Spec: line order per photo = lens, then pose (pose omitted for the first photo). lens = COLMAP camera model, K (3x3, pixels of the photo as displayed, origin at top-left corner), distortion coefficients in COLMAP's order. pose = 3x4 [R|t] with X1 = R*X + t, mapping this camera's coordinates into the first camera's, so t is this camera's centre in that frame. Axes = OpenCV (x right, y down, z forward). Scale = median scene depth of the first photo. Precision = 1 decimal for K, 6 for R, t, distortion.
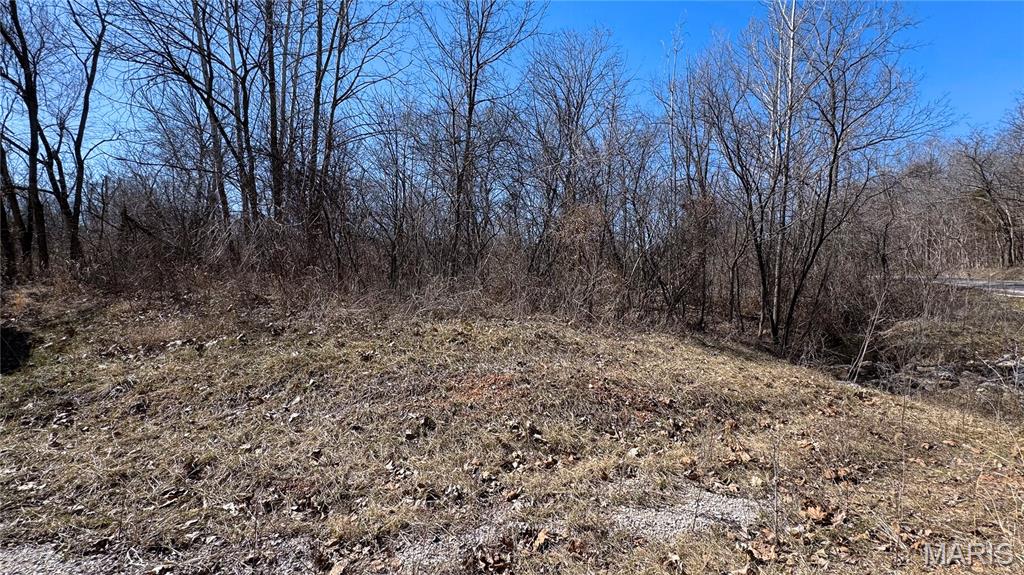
lens RADIAL K [[408.5, 0, 512.0], [0, 408.5, 287.5], [0, 0, 1]] dist [-0.001482, -0.000218]
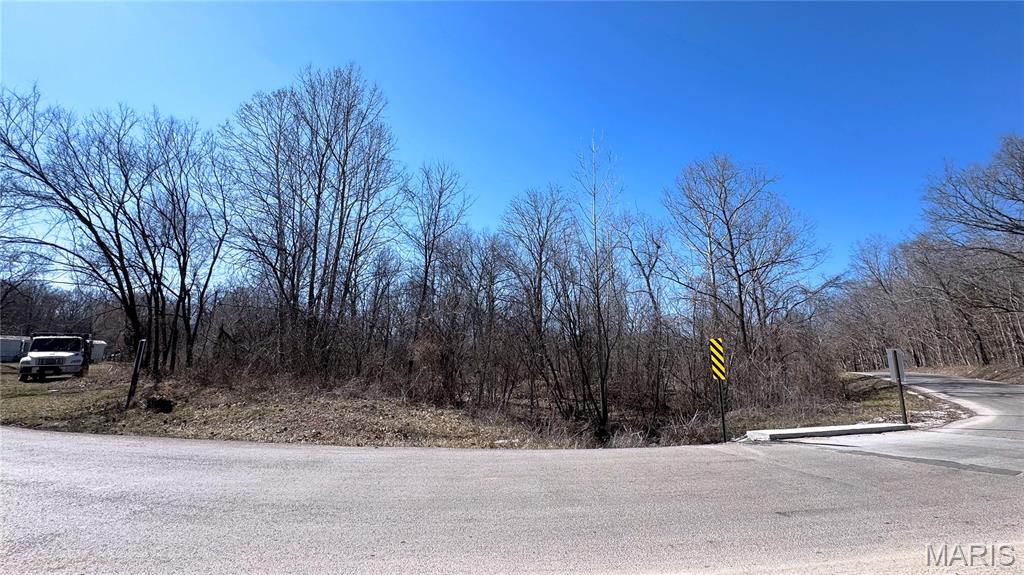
lens RADIAL K [[408.5, 0, 512.0], [0, 408.5, 287.5], [0, 0, 1]] dist [-0.001482, -0.000218]
pose [[0.989467, -0.025266, -0.142539, 1.060896], [-0.006973, 0.975190, -0.221262, -0.024142], [0.144593, 0.219925, 0.964741, -1.070531]]
